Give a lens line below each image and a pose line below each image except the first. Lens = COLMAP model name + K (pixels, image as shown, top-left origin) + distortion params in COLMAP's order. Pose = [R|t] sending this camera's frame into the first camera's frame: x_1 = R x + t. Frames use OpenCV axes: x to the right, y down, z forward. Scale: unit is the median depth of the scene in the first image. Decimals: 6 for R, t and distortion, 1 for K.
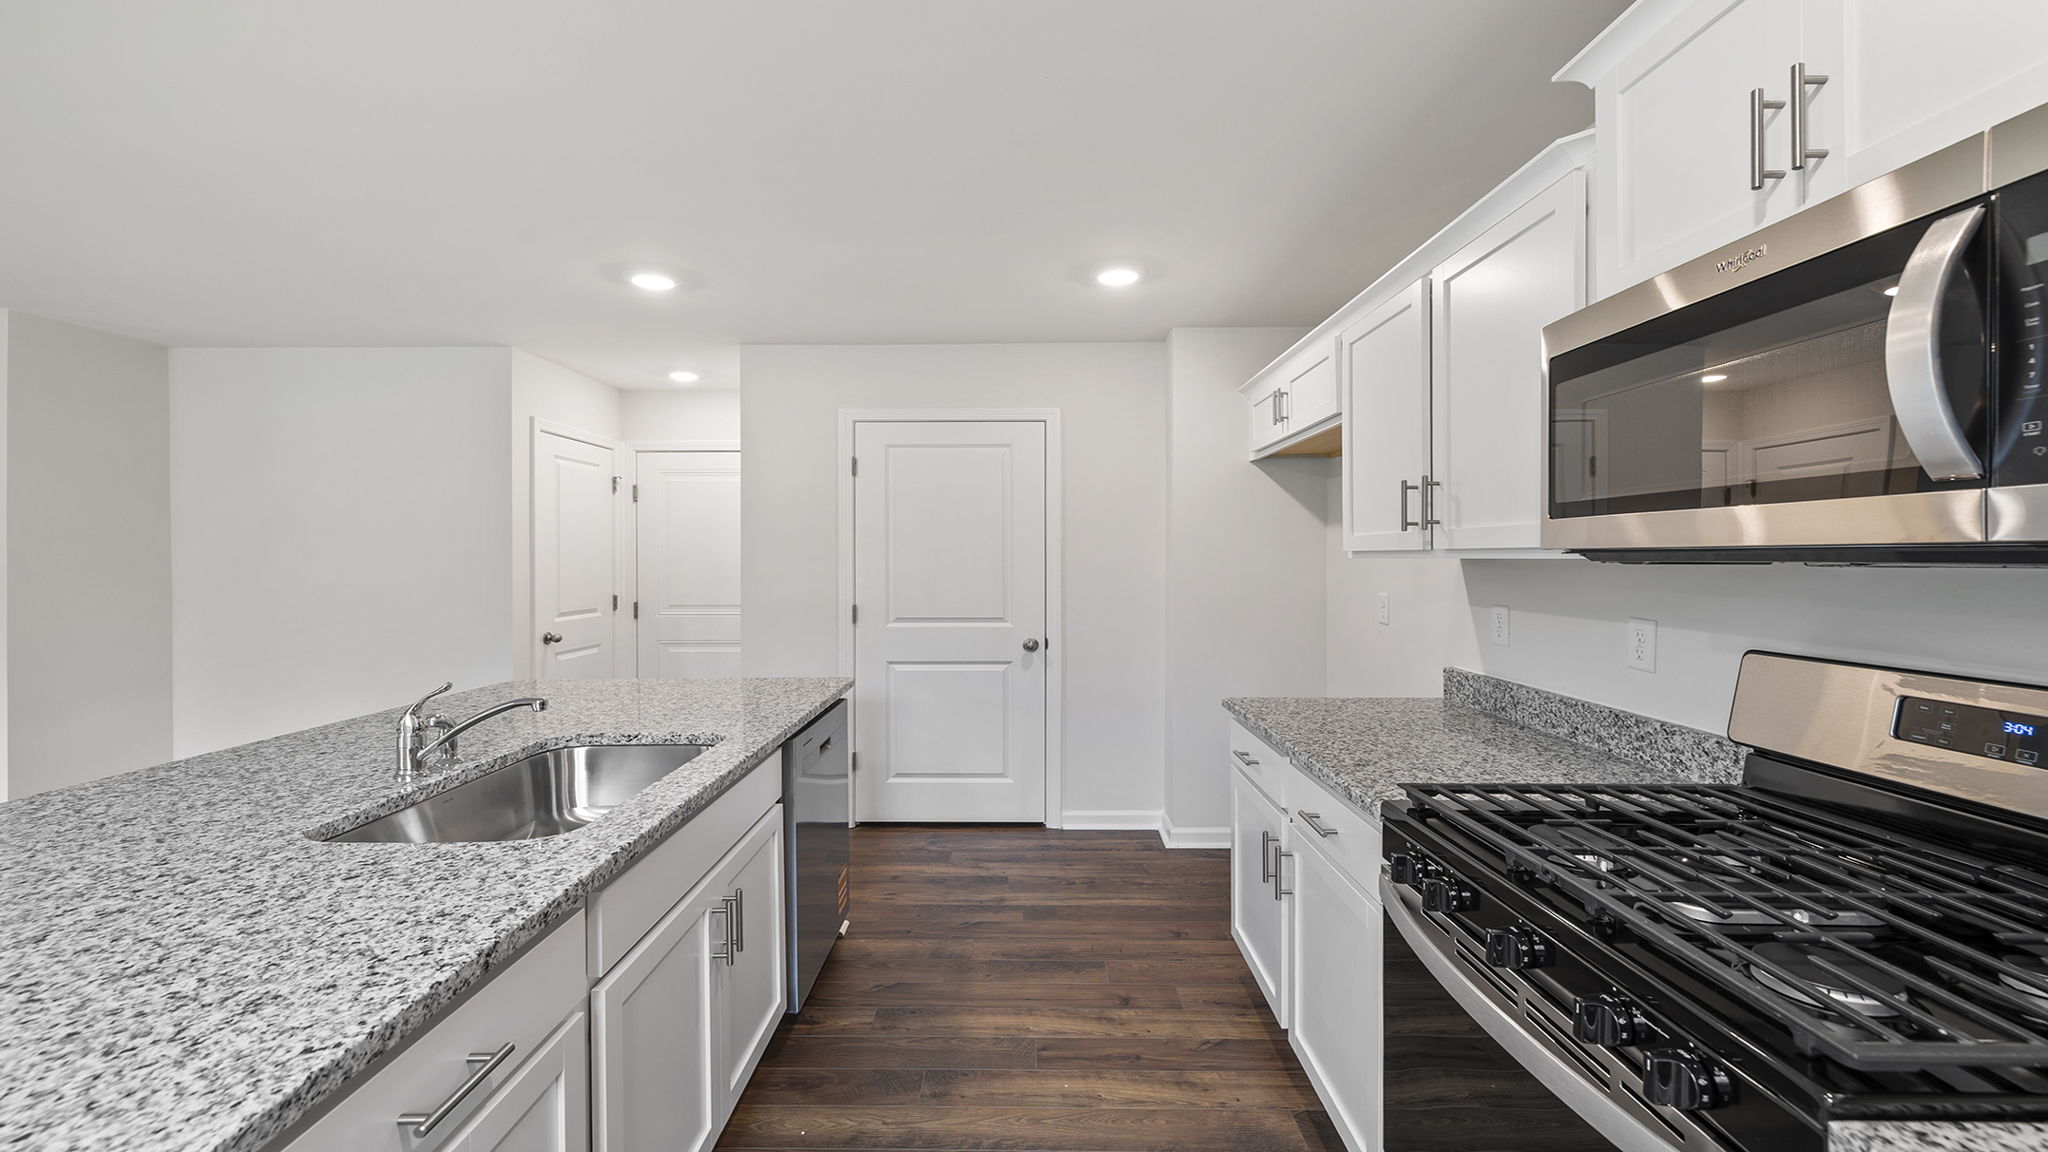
lens RADIAL K [[880.0, 0, 1017.9], [0, 880.0, 572.0], [0, 0, 1]] dist [0.003213, 0.000671]
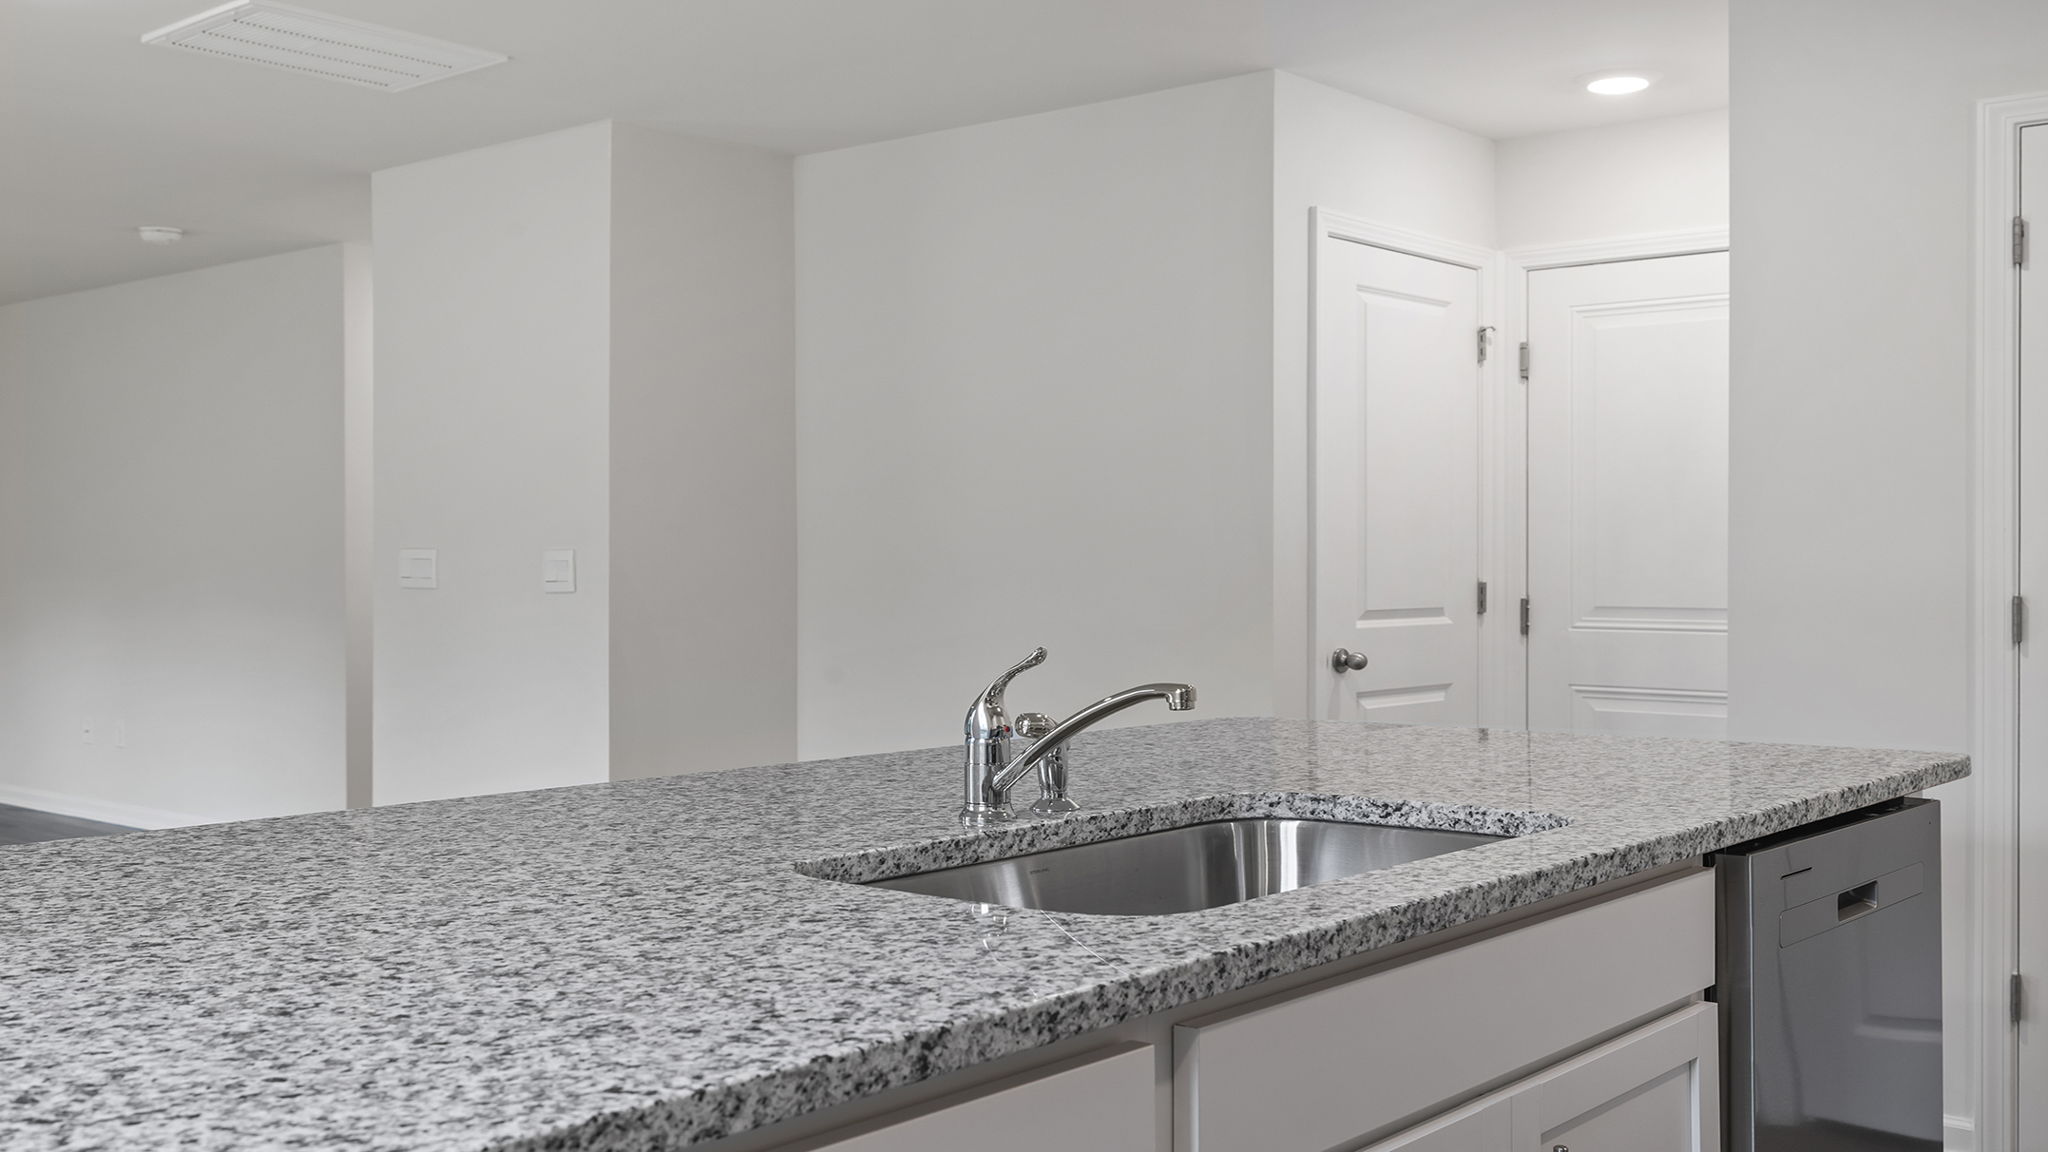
lens RADIAL K [[2035.4, 0, 1026.8], [0, 2035.4, 566.5], [0, 0, 1]] dist [0.027506, 0.000000]
pose [[0.770822, 0.003497, -0.637040, 0.206367], [-0.010906, 0.999911, -0.007707, 0.135618], [0.636957, 0.012889, 0.770792, 0.073134]]
